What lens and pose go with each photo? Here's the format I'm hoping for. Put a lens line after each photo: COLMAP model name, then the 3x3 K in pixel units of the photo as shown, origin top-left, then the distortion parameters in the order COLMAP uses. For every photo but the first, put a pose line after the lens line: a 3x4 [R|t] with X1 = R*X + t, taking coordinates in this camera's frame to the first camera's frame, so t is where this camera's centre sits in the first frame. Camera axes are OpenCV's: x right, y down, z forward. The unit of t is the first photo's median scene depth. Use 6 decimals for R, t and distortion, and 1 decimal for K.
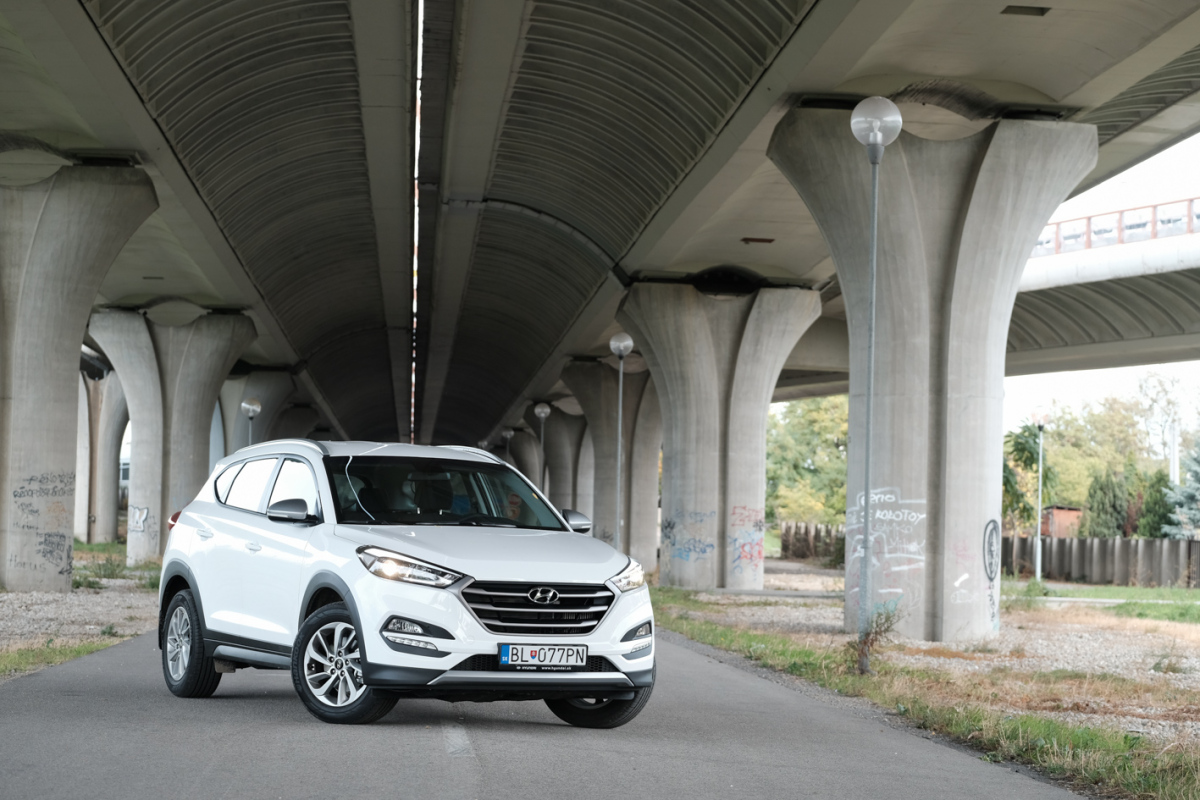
lens RADIAL K [[2998.7, 0, 600.0], [0, 2998.7, 400.0], [0, 0, 1]] dist [0.051099, 0.291641]
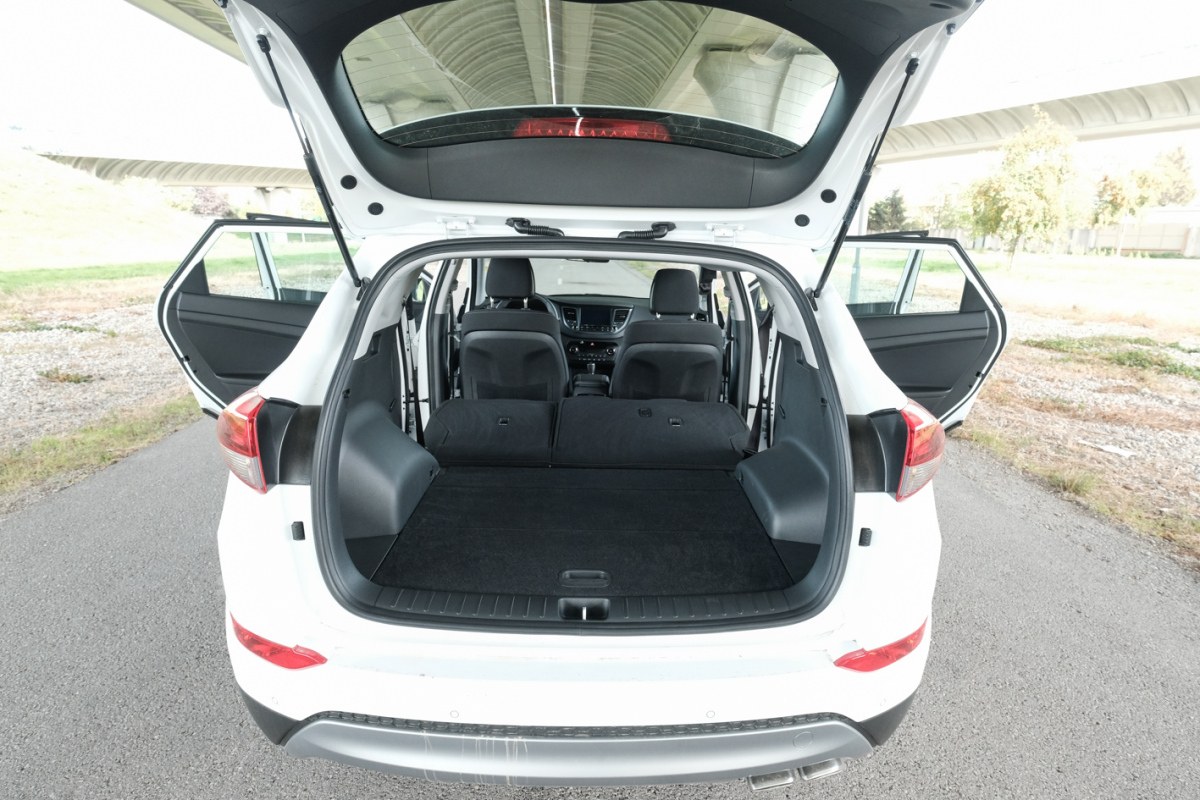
lens RADIAL K [[645.8, 0, 601.0], [0, 645.8, 422.6], [0, 0, 1]] dist [0.001685, -0.000036]
pose [[0.999654, -0.021579, -0.015012, -0.010095], [0.025314, 0.944168, 0.328489, 0.004762], [0.007086, -0.328756, 0.944388, 0.260737]]
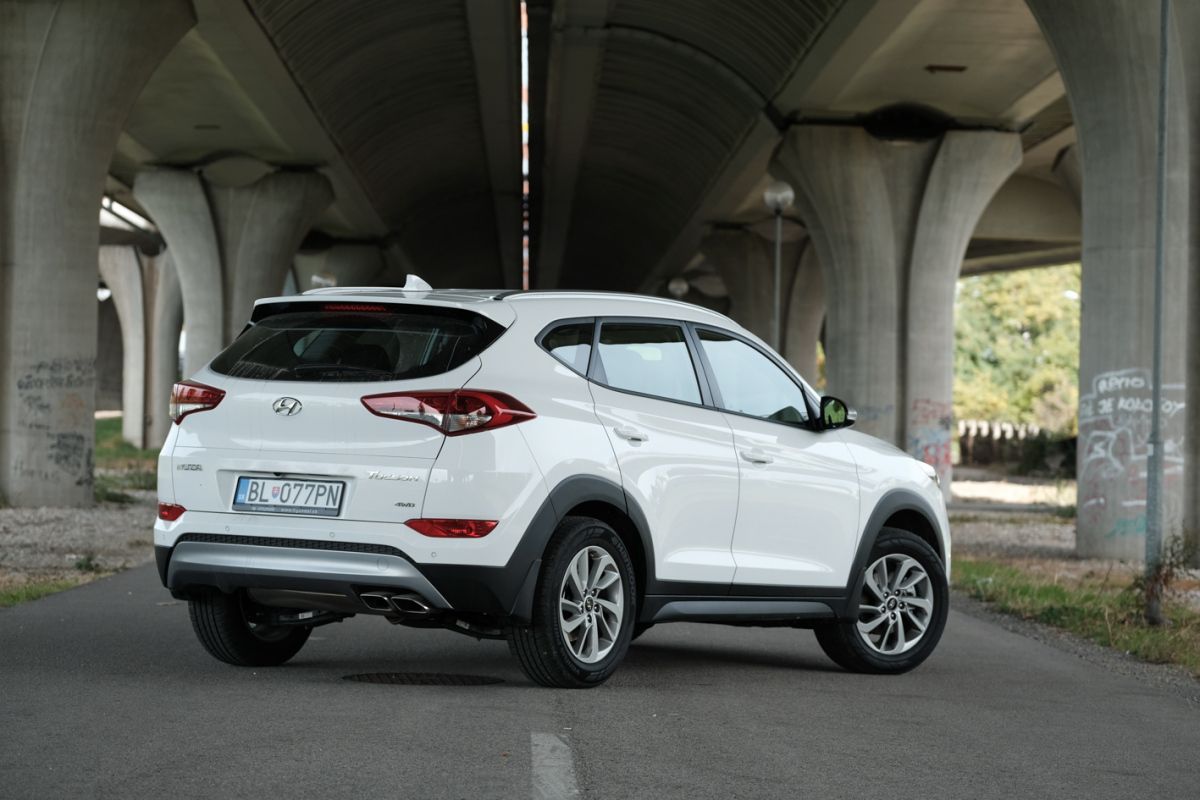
lens RADIAL K [[3375.6, 0, 600.0], [0, 3375.6, 400.0], [0, 0, 1]] dist [0.053210, 0.381495]
pose [[0.999134, -0.004391, -0.041365, -0.002909], [0.005756, 0.999441, 0.032941, 0.004877], [0.041197, -0.033151, 0.998601, 0.081188]]
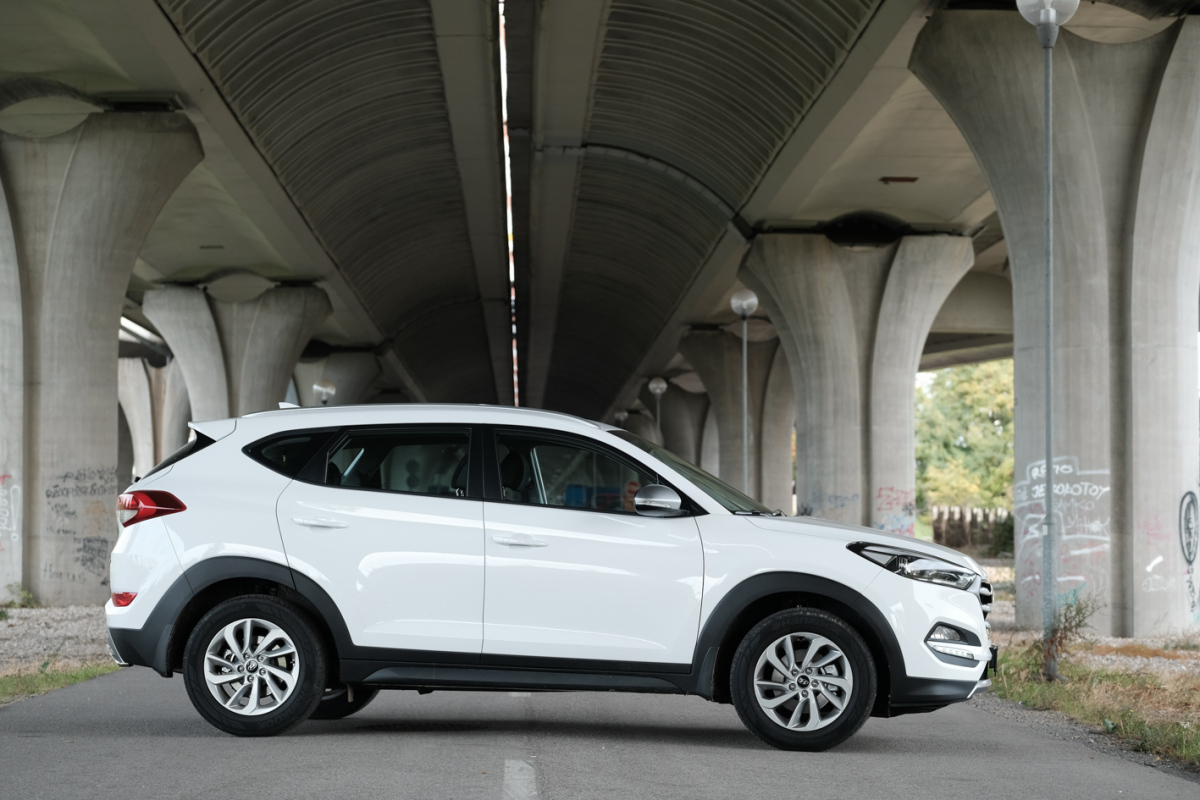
lens RADIAL K [[3295.0, 0, 600.0], [0, 3295.0, 400.0], [0, 0, 1]] dist [0.027040, 0.569452]
pose [[0.998865, -0.028203, -0.038378, 0.001050], [0.028406, 0.999585, 0.004763, 0.003134], [0.038228, -0.005848, 0.999252, 0.041473]]
